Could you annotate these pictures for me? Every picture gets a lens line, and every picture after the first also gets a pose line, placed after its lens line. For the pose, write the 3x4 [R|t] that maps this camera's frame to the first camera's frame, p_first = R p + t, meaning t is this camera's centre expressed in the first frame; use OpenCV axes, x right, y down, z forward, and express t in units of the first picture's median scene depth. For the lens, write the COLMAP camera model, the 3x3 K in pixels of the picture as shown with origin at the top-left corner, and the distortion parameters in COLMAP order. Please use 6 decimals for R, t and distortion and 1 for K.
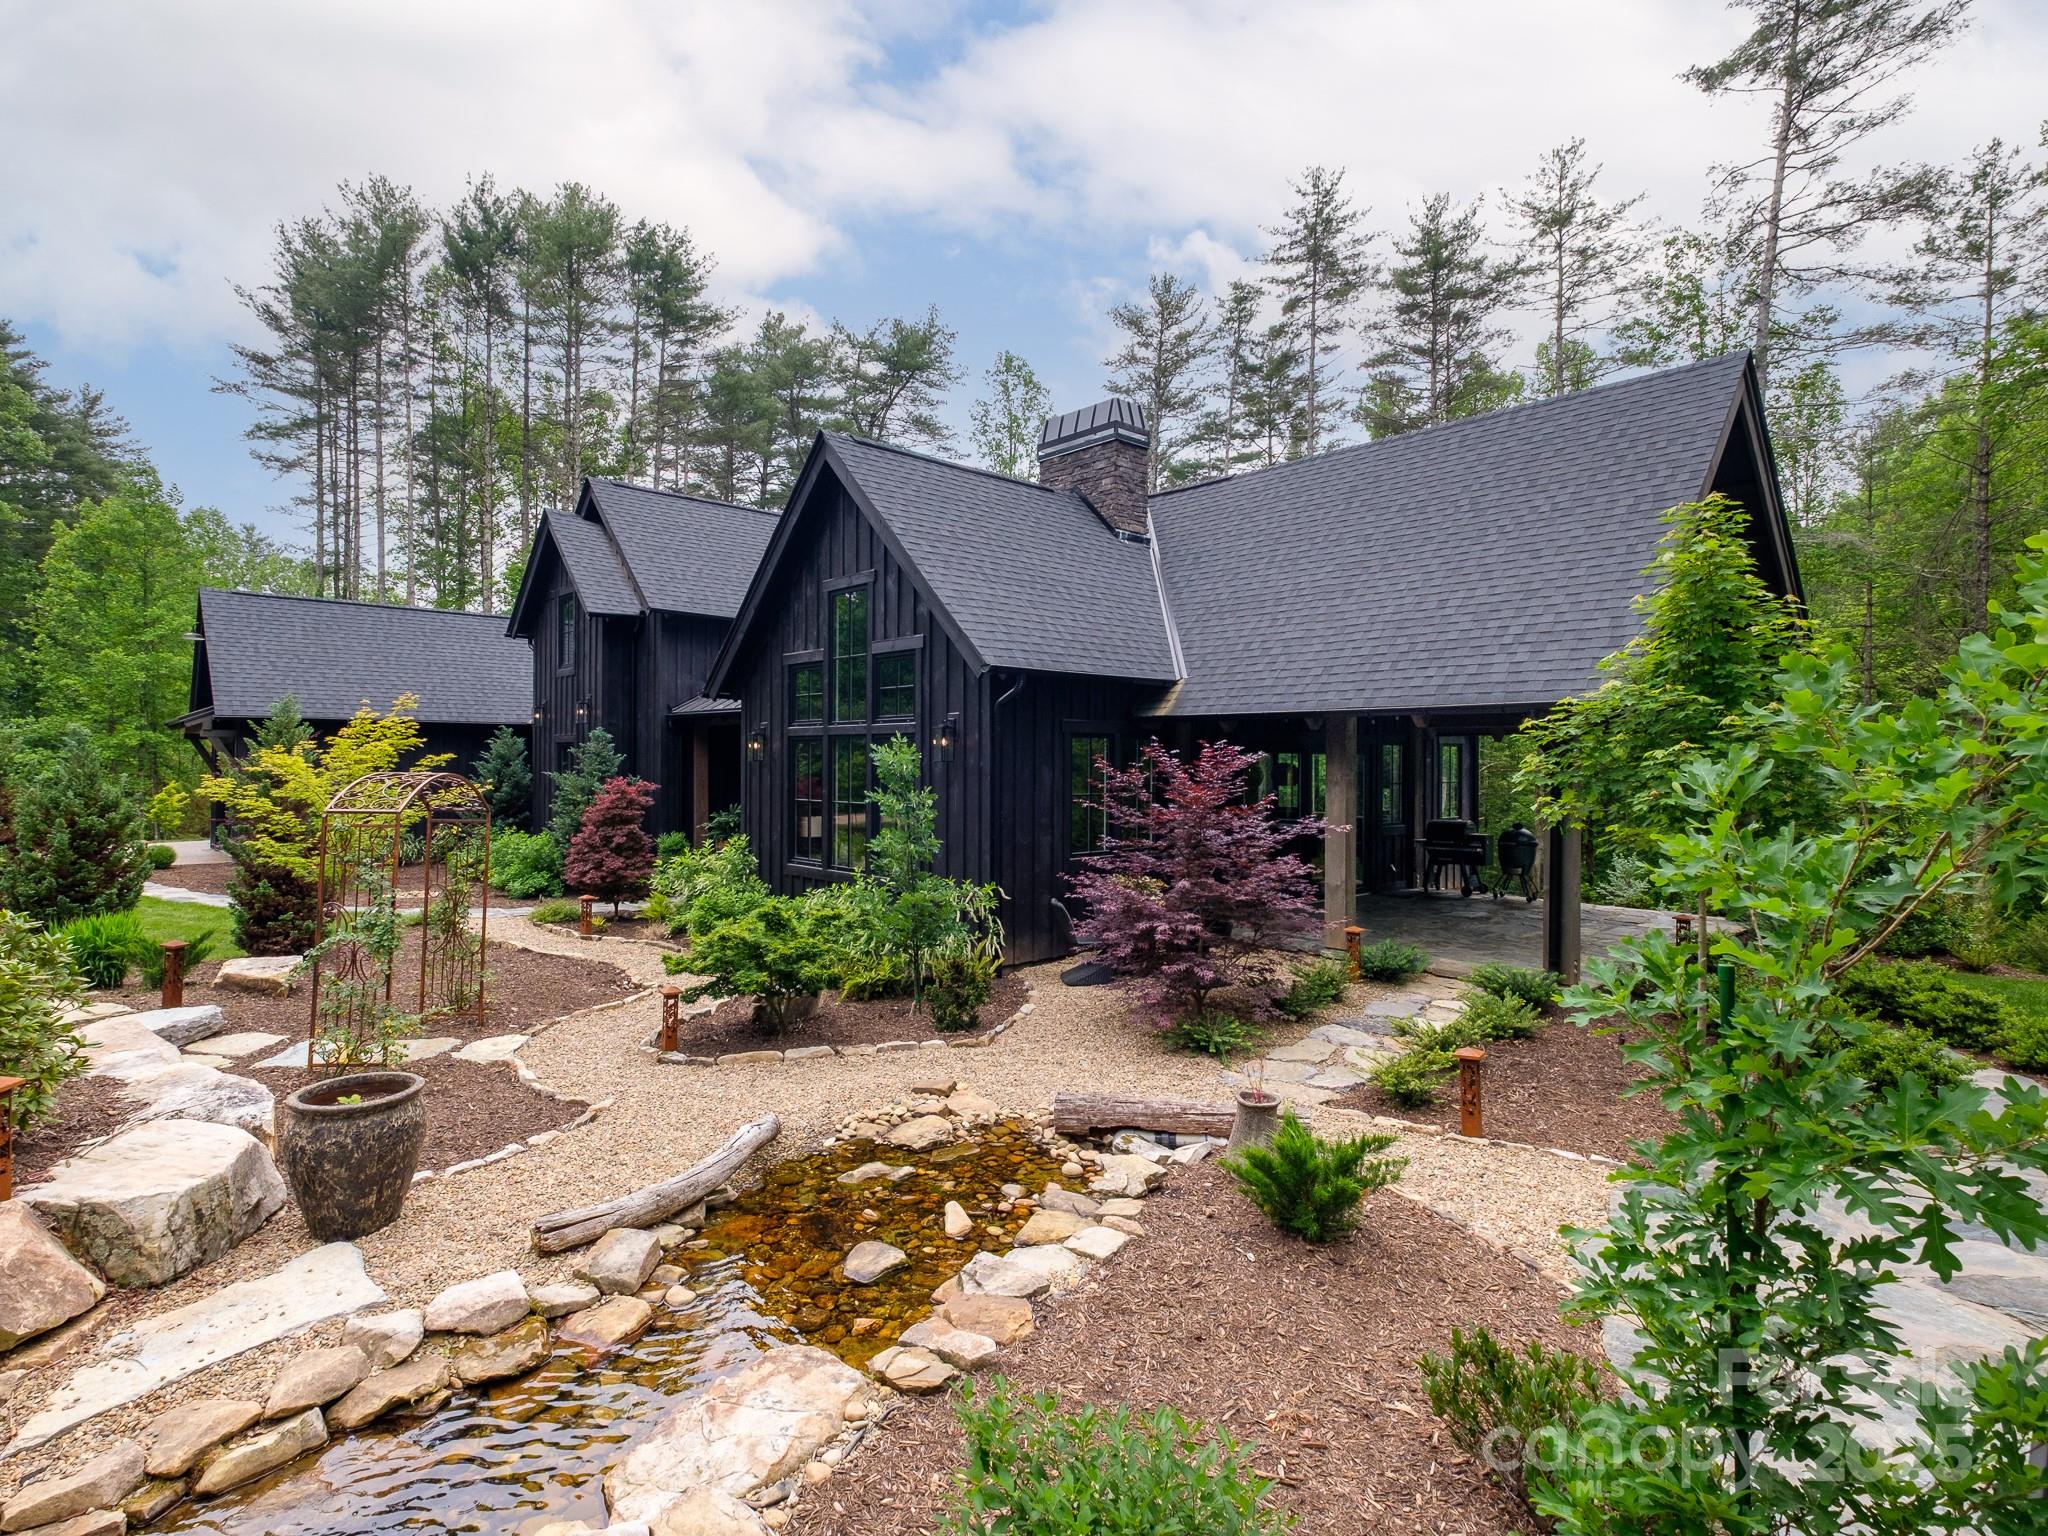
lens RADIAL K [[1048.1, 0, 1028.0], [0, 1048.1, 772.0], [0, 0, 1]] dist [0.015405, -0.001041]
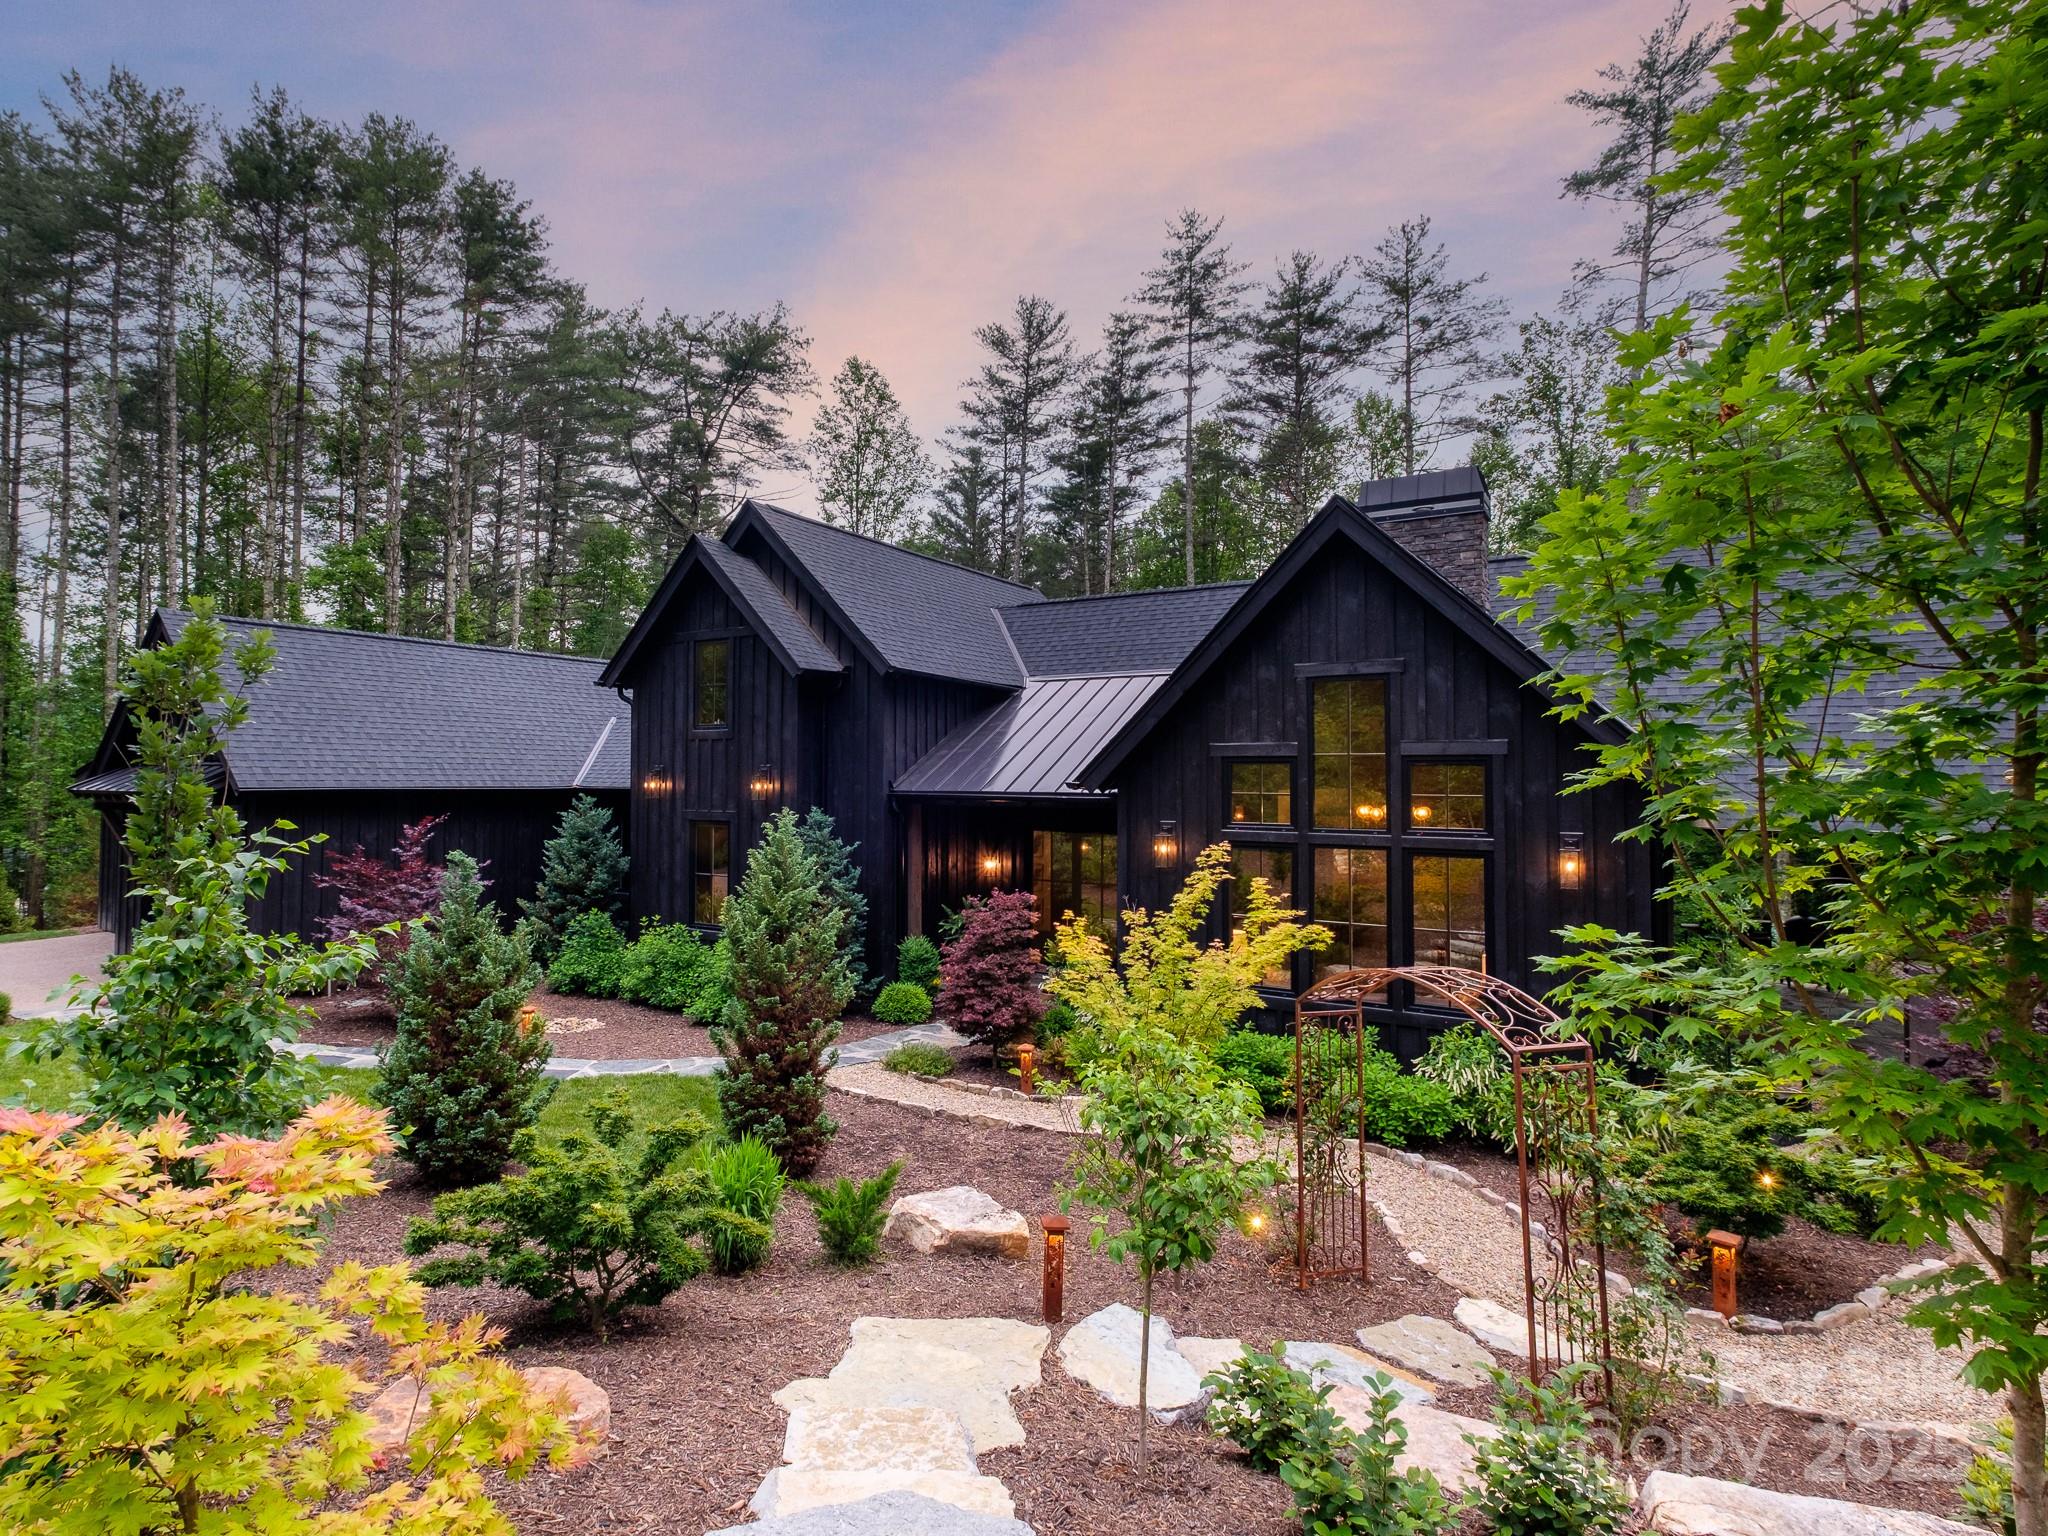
lens RADIAL K [[1048.1, 0, 1036.9], [0, 1048.1, 789.0], [0, 0, 1]] dist [0.015405, -0.001041]
pose [[0.970553, -0.004934, 0.240836, -0.192227], [0.004430, 0.999987, 0.002632, -0.025788], [-0.240846, -0.001488, 0.970562, 0.067002]]
